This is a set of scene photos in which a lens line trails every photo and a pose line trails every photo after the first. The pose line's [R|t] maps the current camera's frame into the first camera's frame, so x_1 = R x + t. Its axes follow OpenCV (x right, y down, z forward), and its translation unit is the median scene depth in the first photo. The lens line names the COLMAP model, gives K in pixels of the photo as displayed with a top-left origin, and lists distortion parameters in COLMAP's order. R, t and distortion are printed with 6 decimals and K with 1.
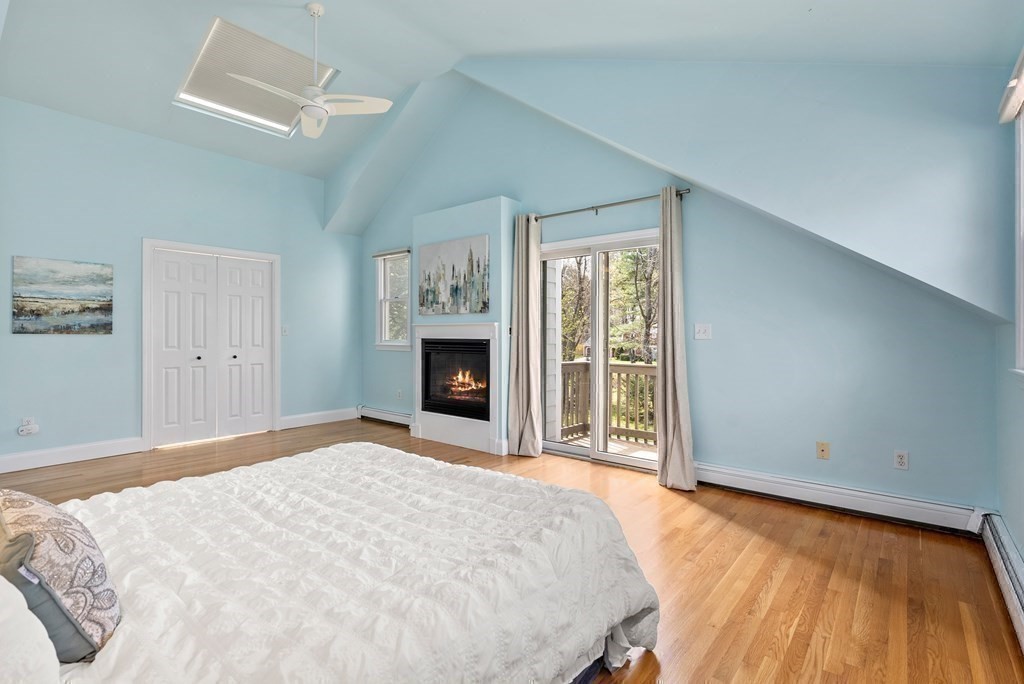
lens RADIAL K [[477.2, 0, 522.6], [0, 477.2, 324.0], [0, 0, 1]] dist [-0.007240, 0.004165]
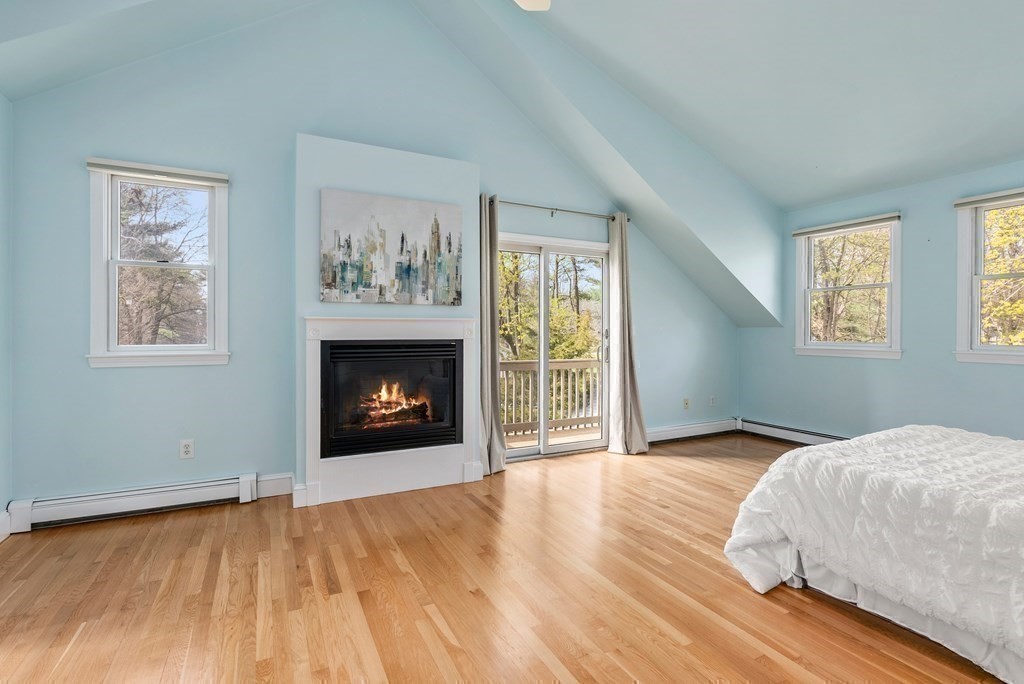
lens RADIAL K [[477.2, 0, 496.9], [0, 477.2, 328.1], [0, 0, 1]] dist [-0.007240, 0.004165]
pose [[0.423230, 0.006977, 0.905995, -0.732866], [-0.016096, 0.999870, -0.000181, 0.011749], [-0.905879, -0.014506, 0.423287, 0.593675]]
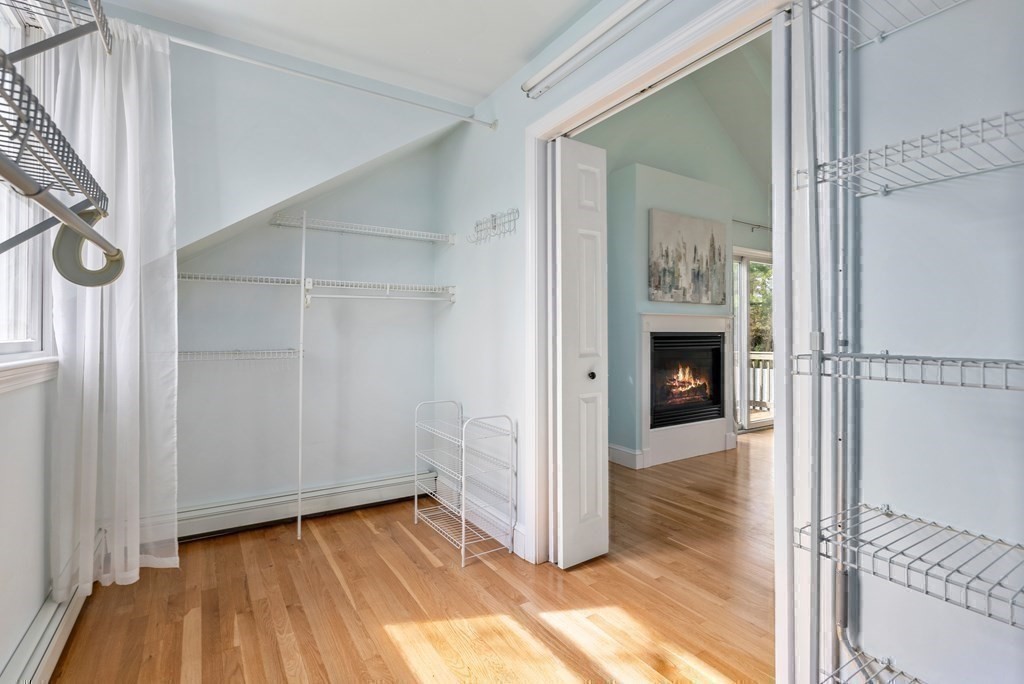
lens RADIAL K [[477.2, 0, 512.3], [0, 477.2, 331.6], [0, 0, 1]] dist [-0.007240, 0.004165]
pose [[0.322826, 0.004313, 0.946448, -1.089188], [-0.014172, 0.999900, 0.000278, 0.035773], [-0.946352, -0.013503, 0.322855, 1.057596]]
